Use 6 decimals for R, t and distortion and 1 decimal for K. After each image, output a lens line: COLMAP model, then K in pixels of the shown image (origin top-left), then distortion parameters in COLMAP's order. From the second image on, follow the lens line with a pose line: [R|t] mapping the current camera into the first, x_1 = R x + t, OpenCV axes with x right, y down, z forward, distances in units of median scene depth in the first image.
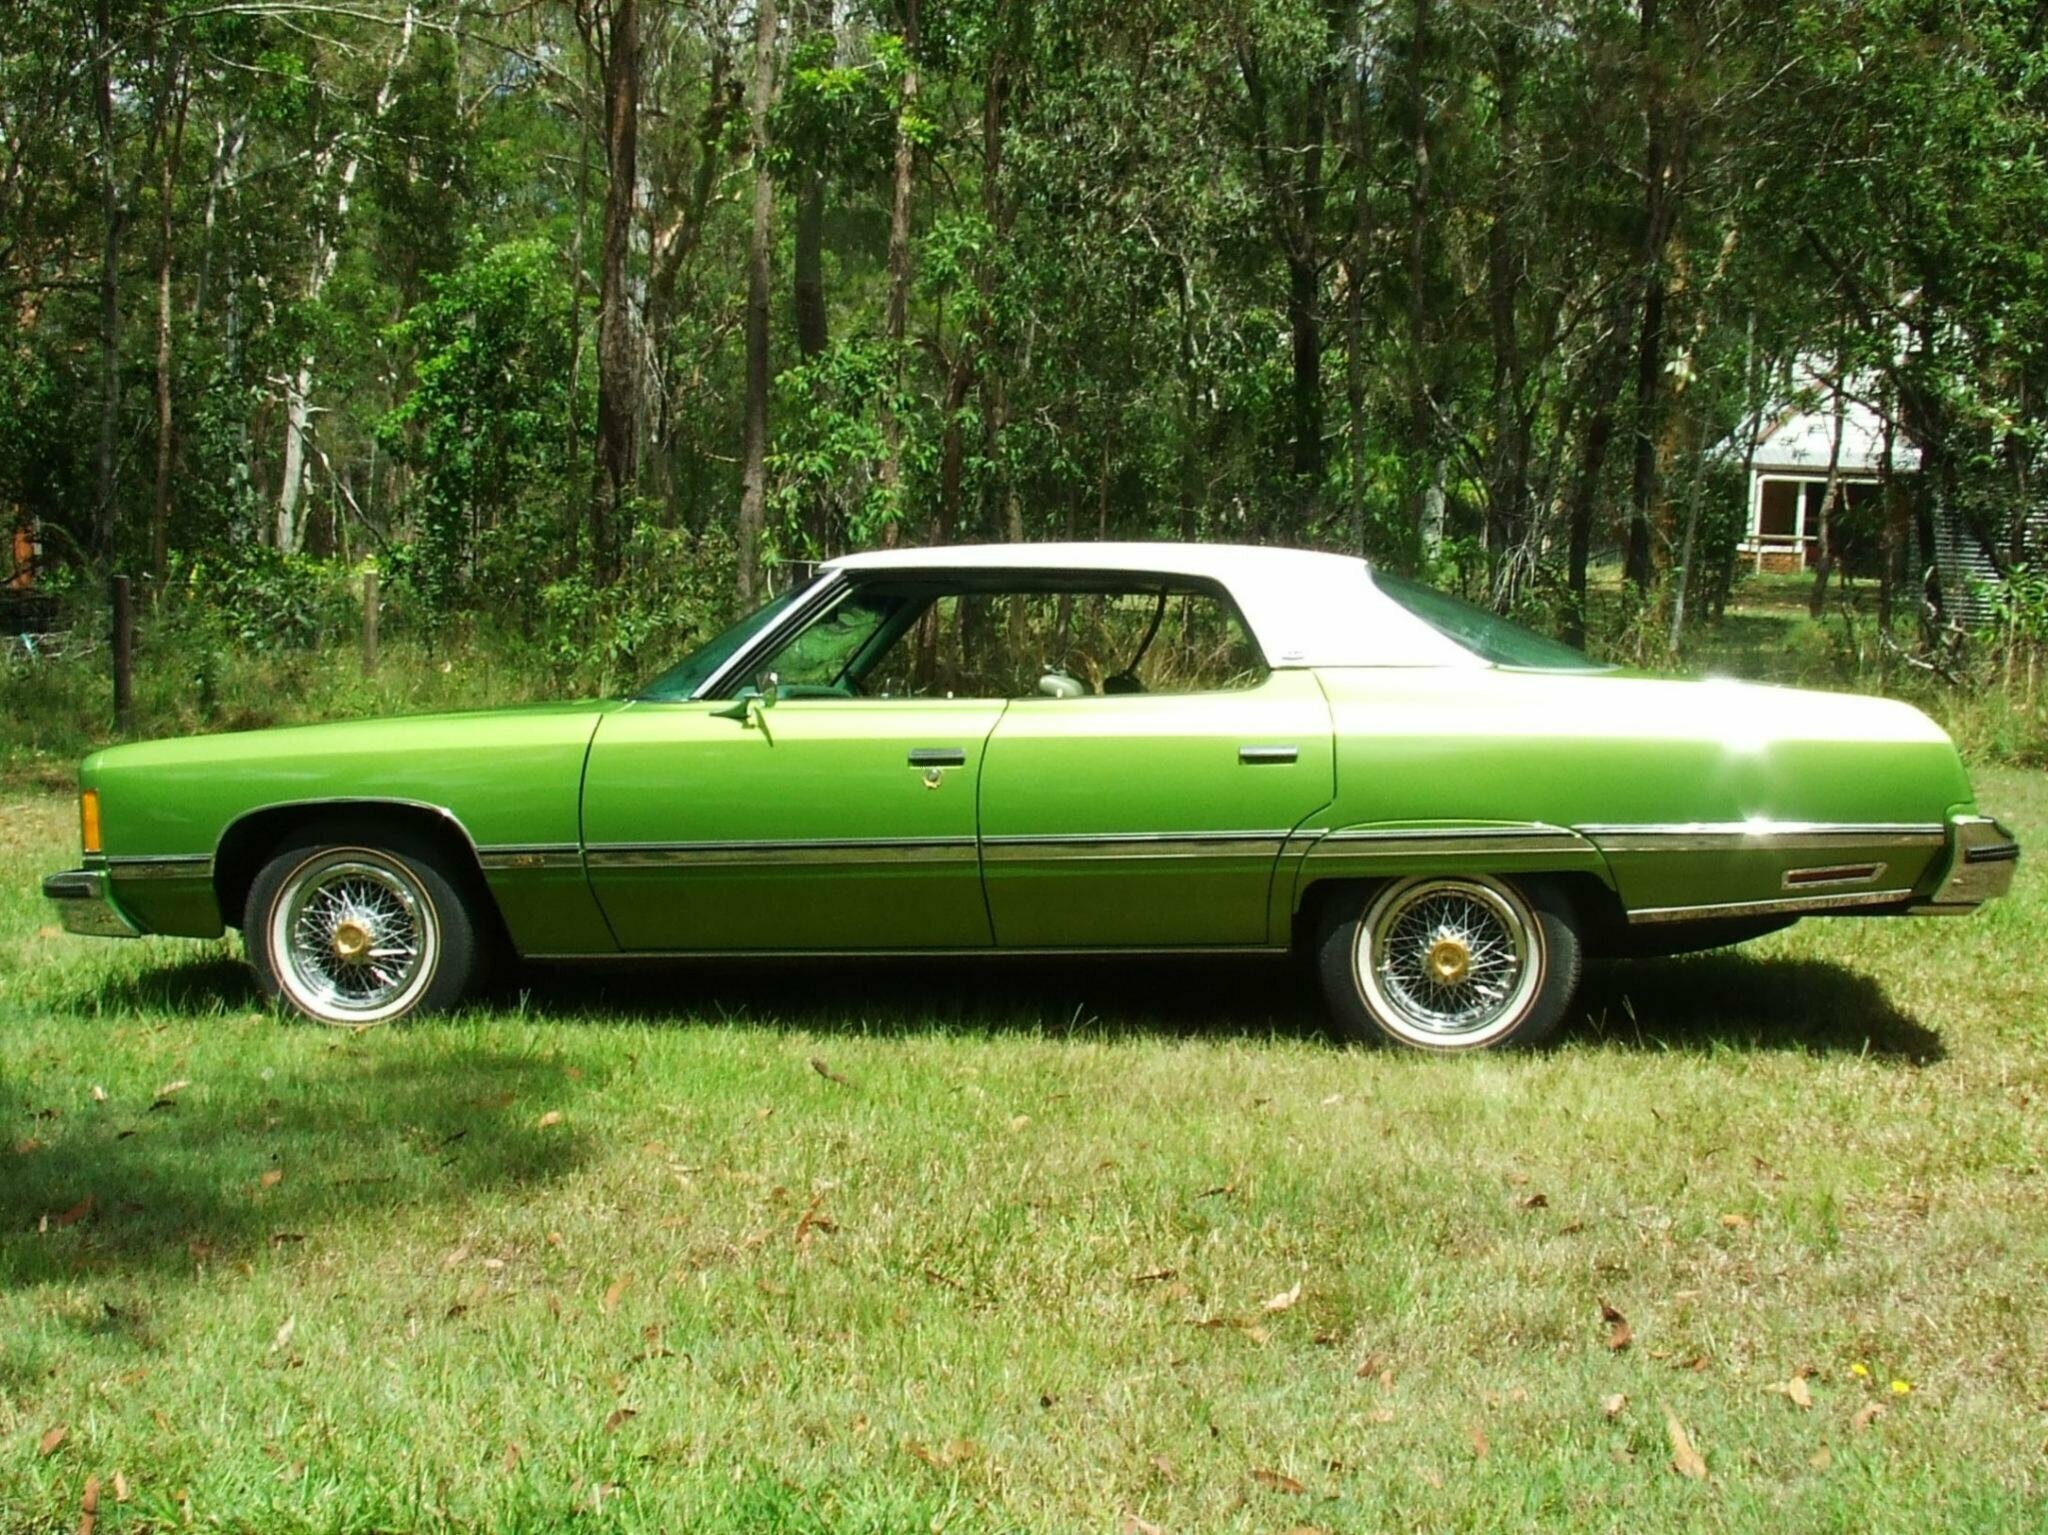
lens RADIAL K [[2270.7, 0, 1010.1], [0, 2270.7, 775.2], [0, 0, 1]] dist [-0.087859, 0.056823]
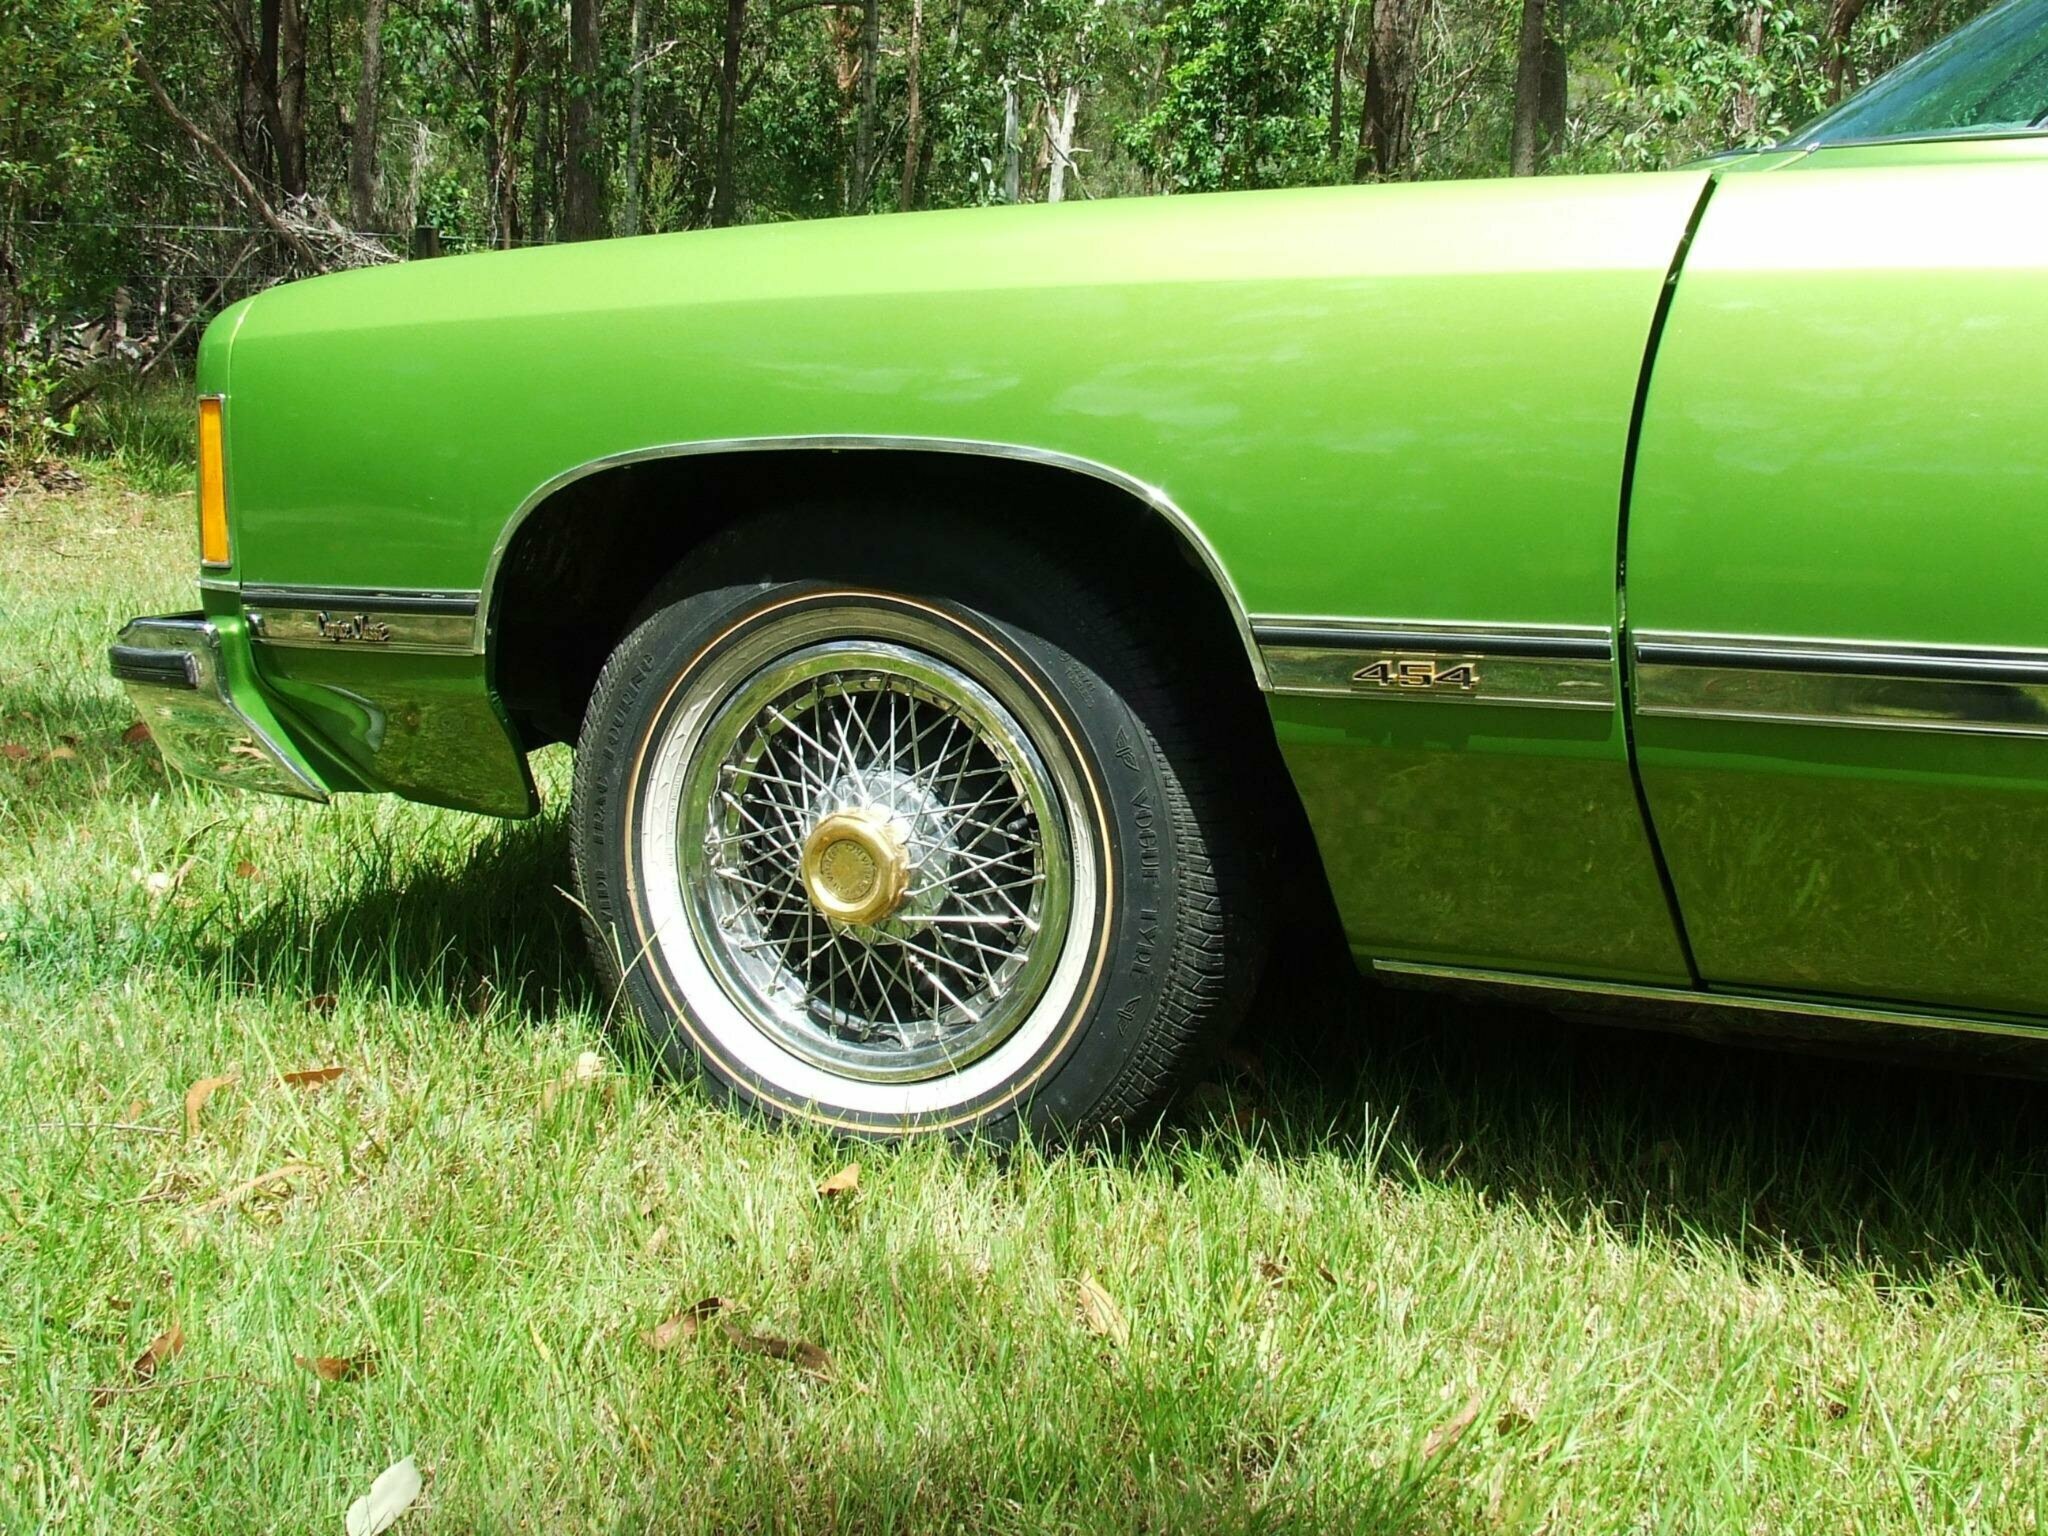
lens RADIAL K [[2235.0, 0, 1024.0], [0, 2235.0, 768.0], [0, 0, 1]] dist [-0.090775, 0.077175]
pose [[0.950103, 0.085040, -0.300121, -0.170075], [-0.049866, 0.991155, 0.122983, 0.016104], [0.307925, -0.101881, 0.945940, 0.694410]]
